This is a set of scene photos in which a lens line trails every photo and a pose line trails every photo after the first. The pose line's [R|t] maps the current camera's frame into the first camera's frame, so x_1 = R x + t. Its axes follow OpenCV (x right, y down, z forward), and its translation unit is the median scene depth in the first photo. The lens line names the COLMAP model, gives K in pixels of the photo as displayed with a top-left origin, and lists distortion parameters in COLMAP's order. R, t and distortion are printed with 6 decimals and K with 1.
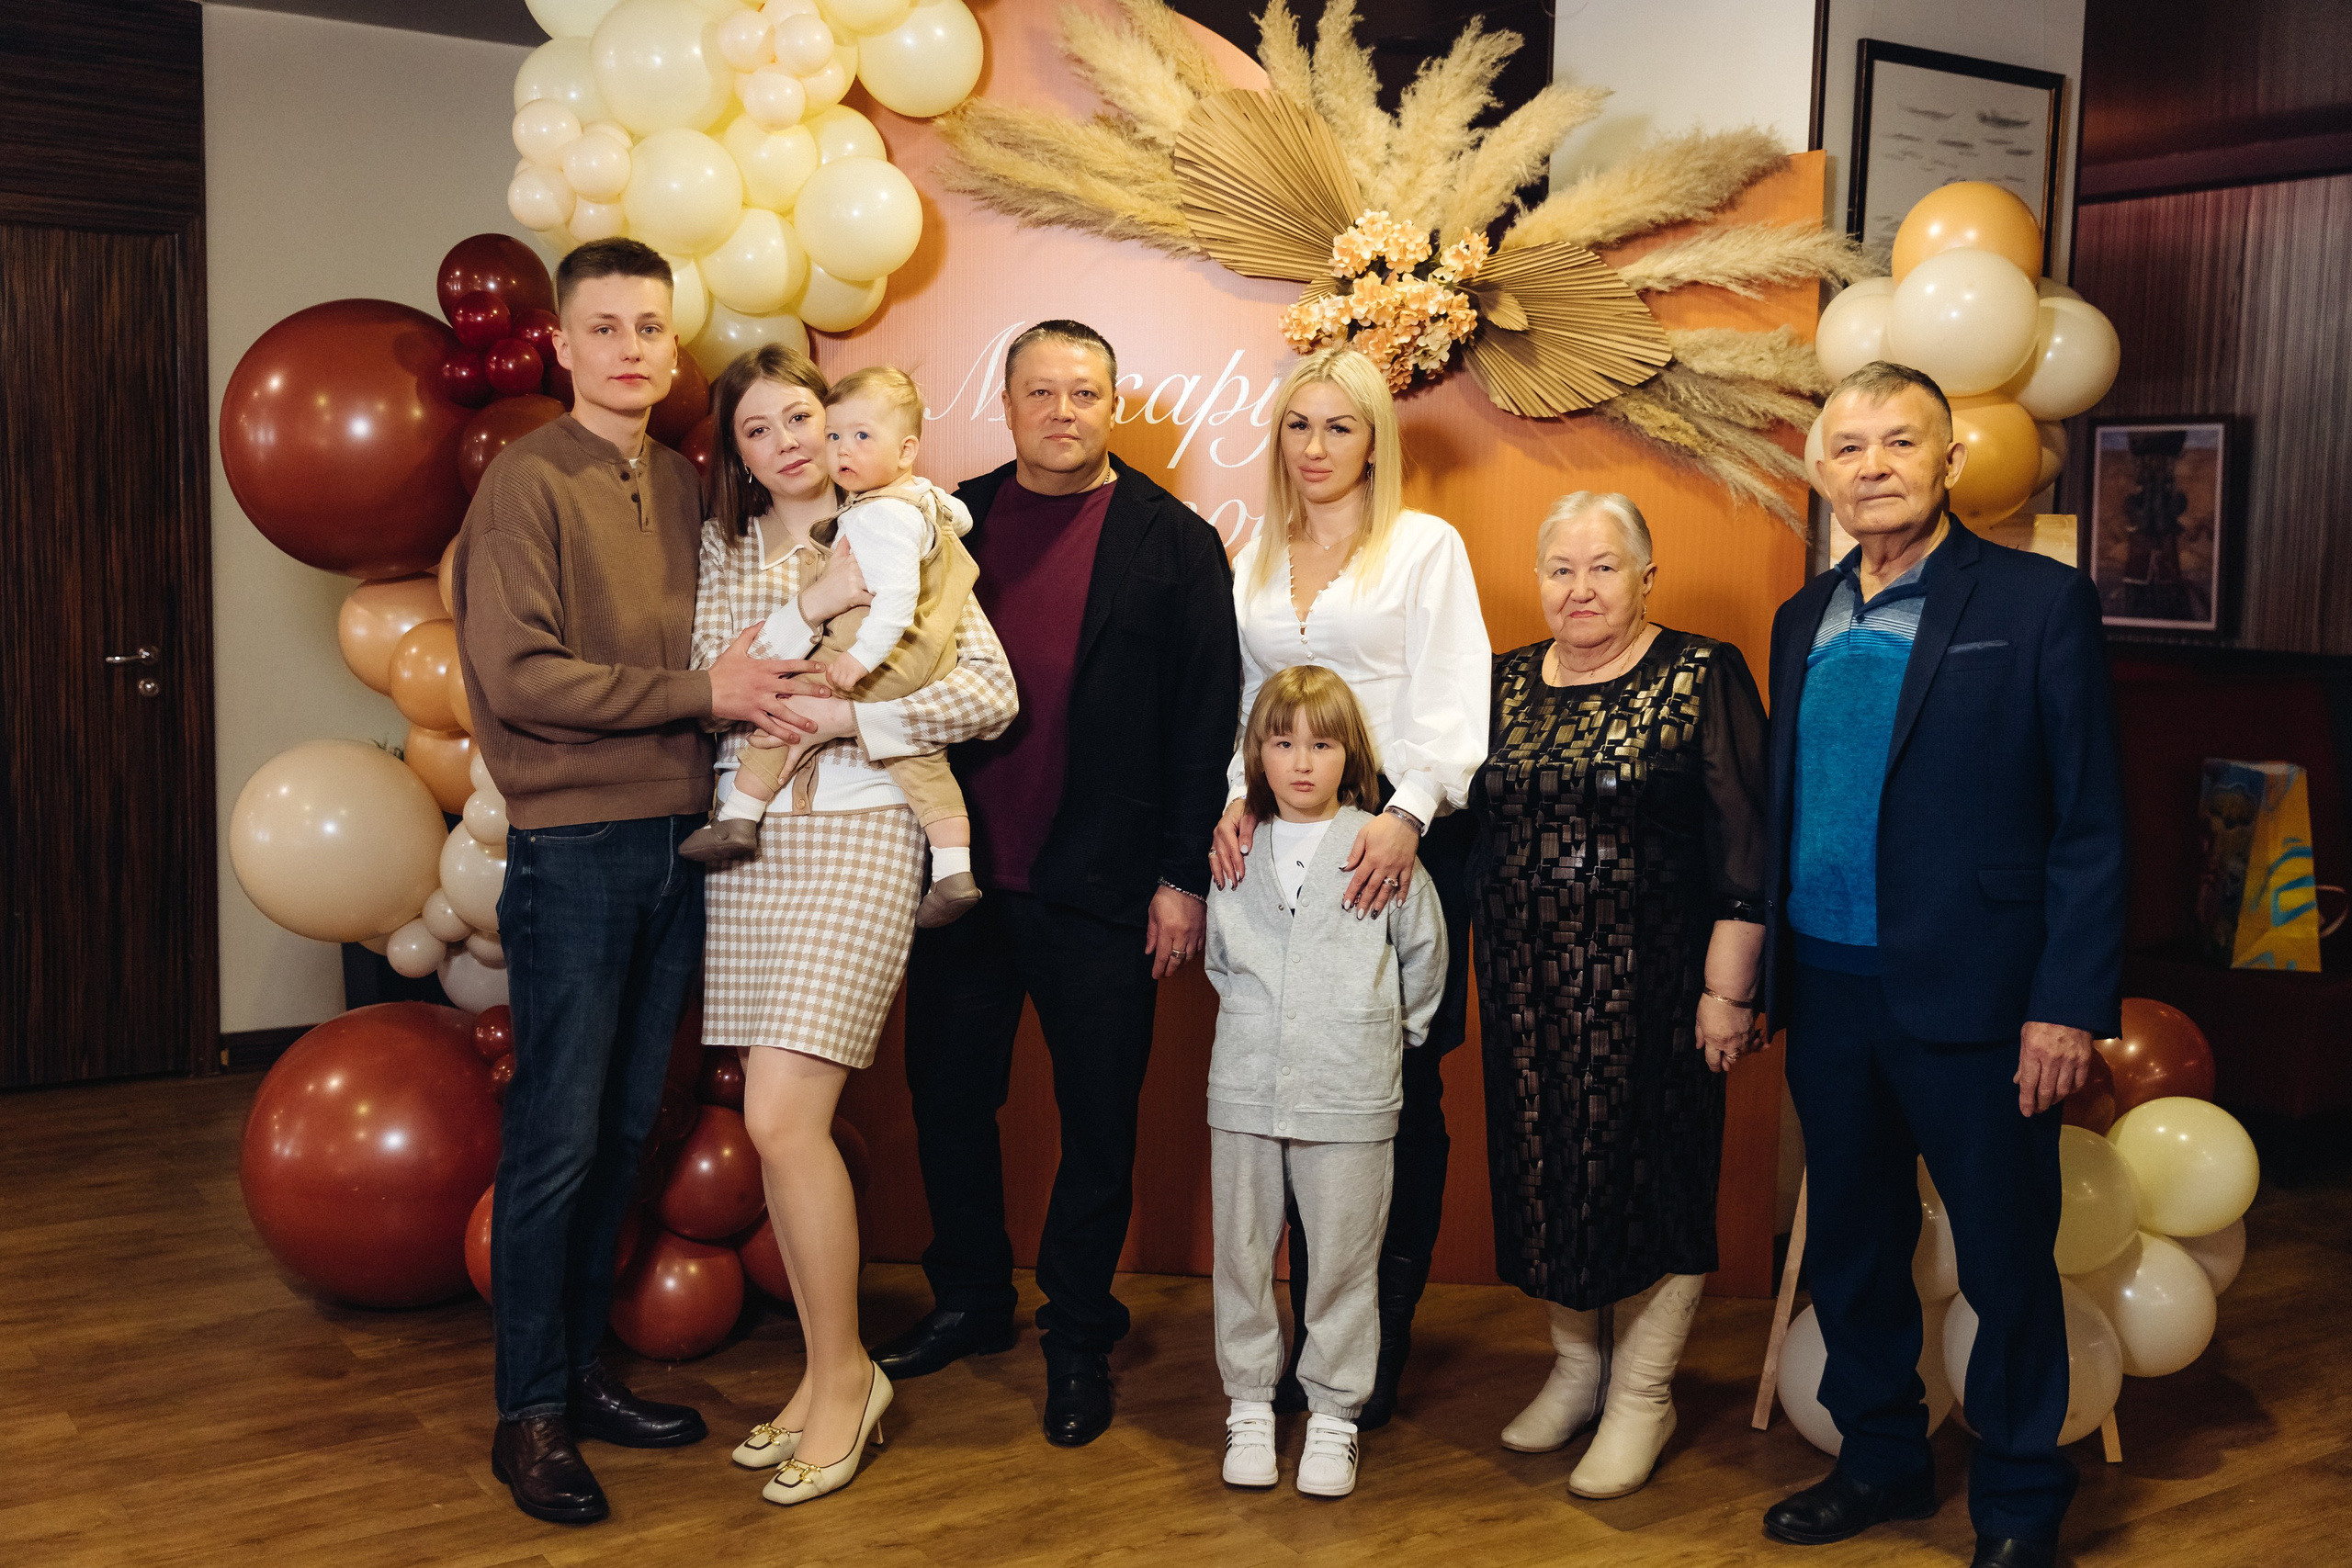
lens RADIAL K [[2428.2, 0, 1161.1], [0, 2428.2, 756.5], [0, 0, 1]] dist [0.021849, -0.013111]
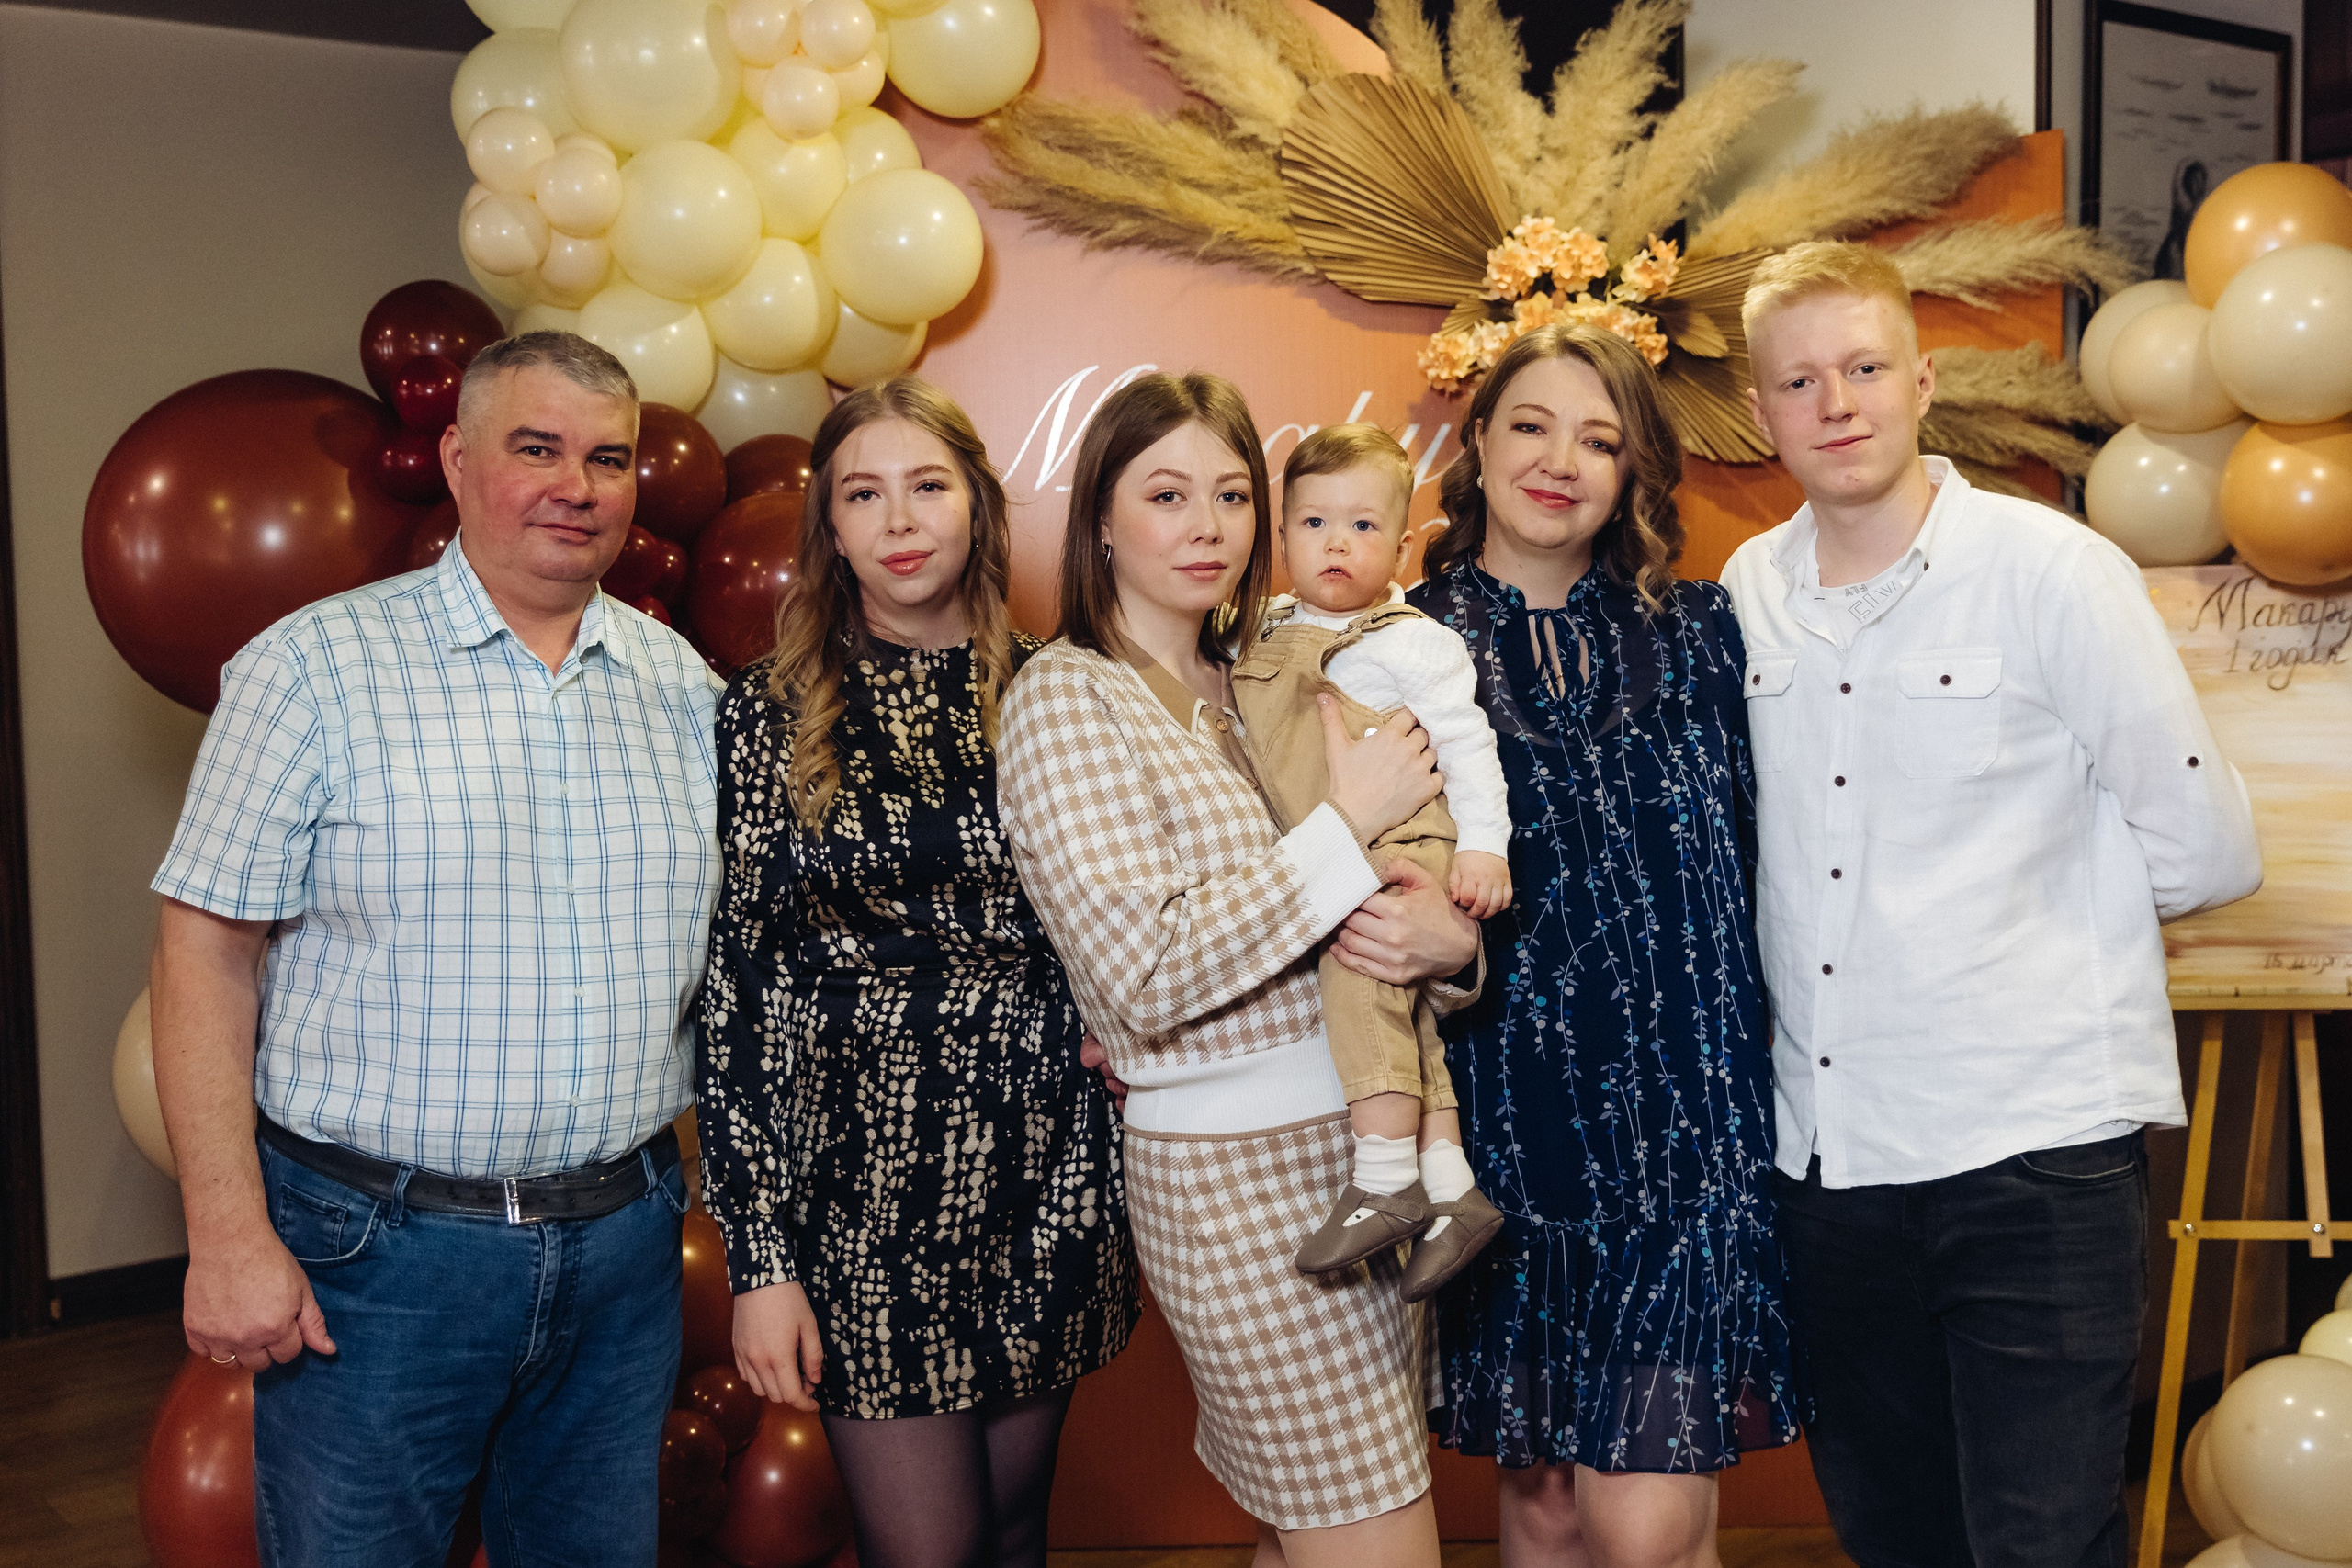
lens RADIAL K [[2634.4, 0, 1214.1], [0, 2634.4, 712.1], [0, 0, 1]] dist [0.012239, -0.024494]
pose [[0.994953, -0.045767, 0.089293, -0.103905], [0.048627, 0.998363, -0.030114, -0.037939], [-0.087769, 0.034304, 0.995550, 0.137647]]
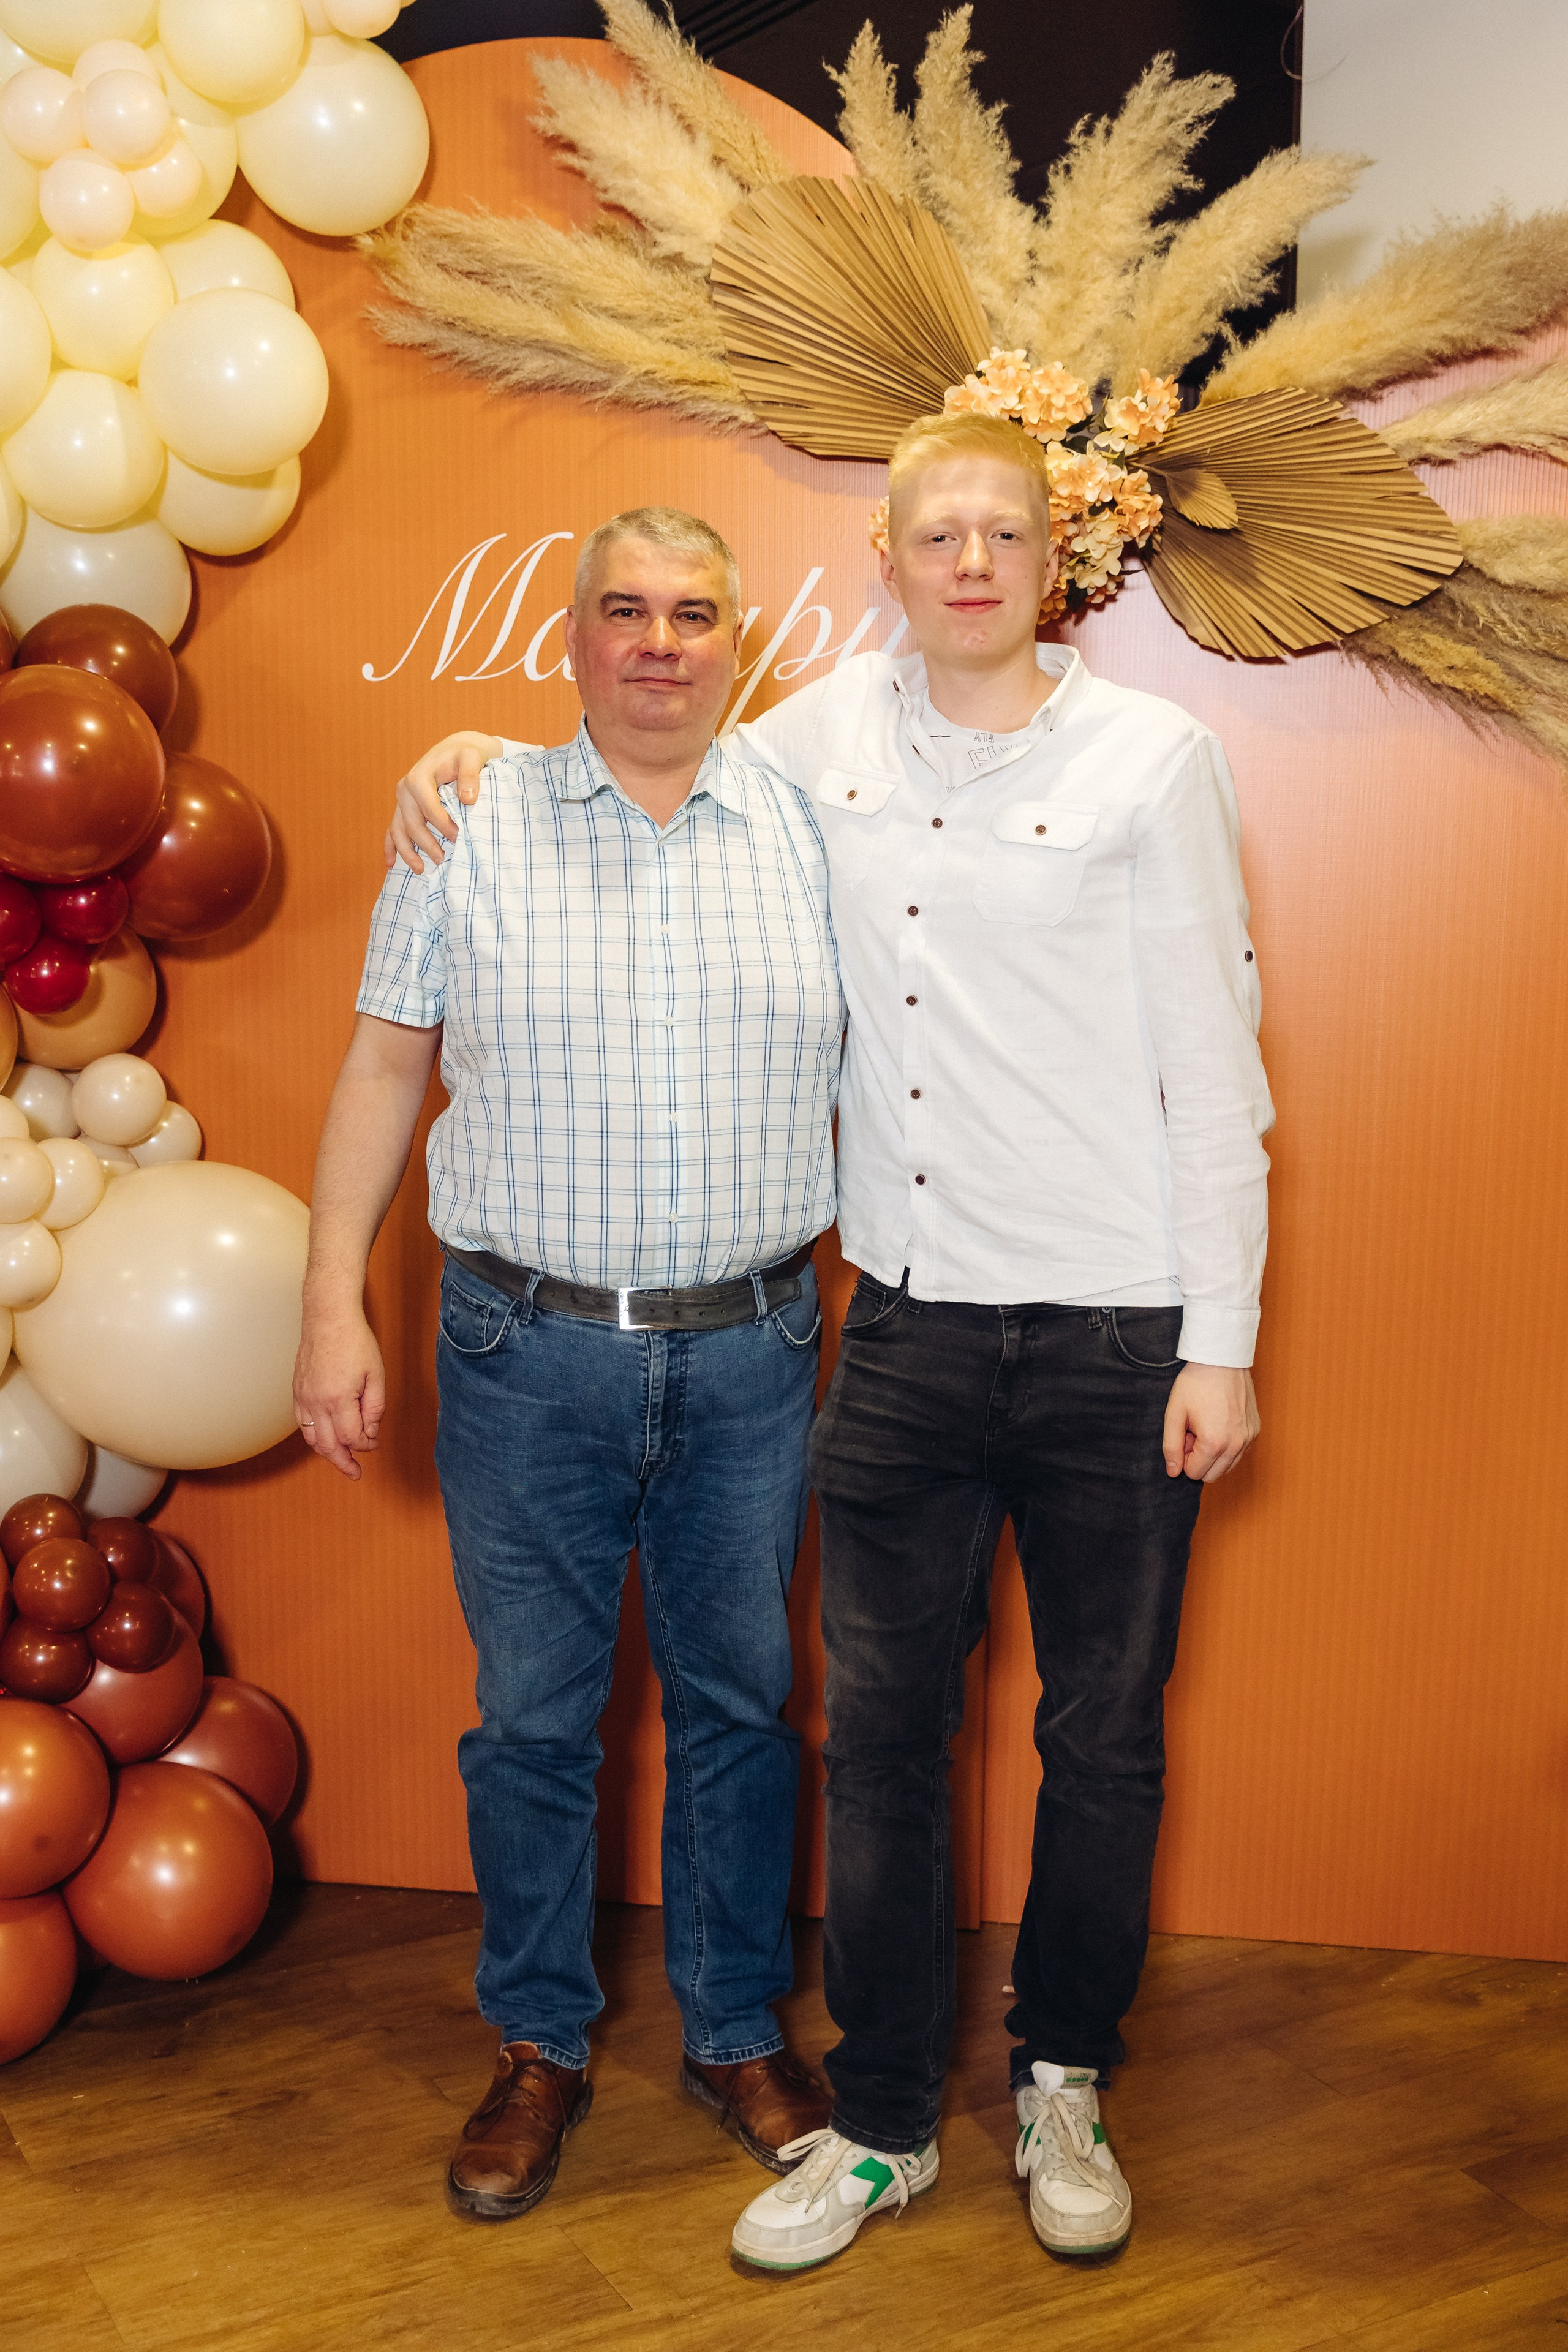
lens RADIAL K [[2654.9, 0, 751.4], [0, 2654.9, 1116.4], [0, 0, 1]] dist [-0.010381, 0.028284]
pose [[0.996296, -0.007179, -0.085691, 0.078298], [0.008577, 0.999836, 0.015959, -0.027214], [0.085563, -0.016635, 0.996194, 0.266716]]
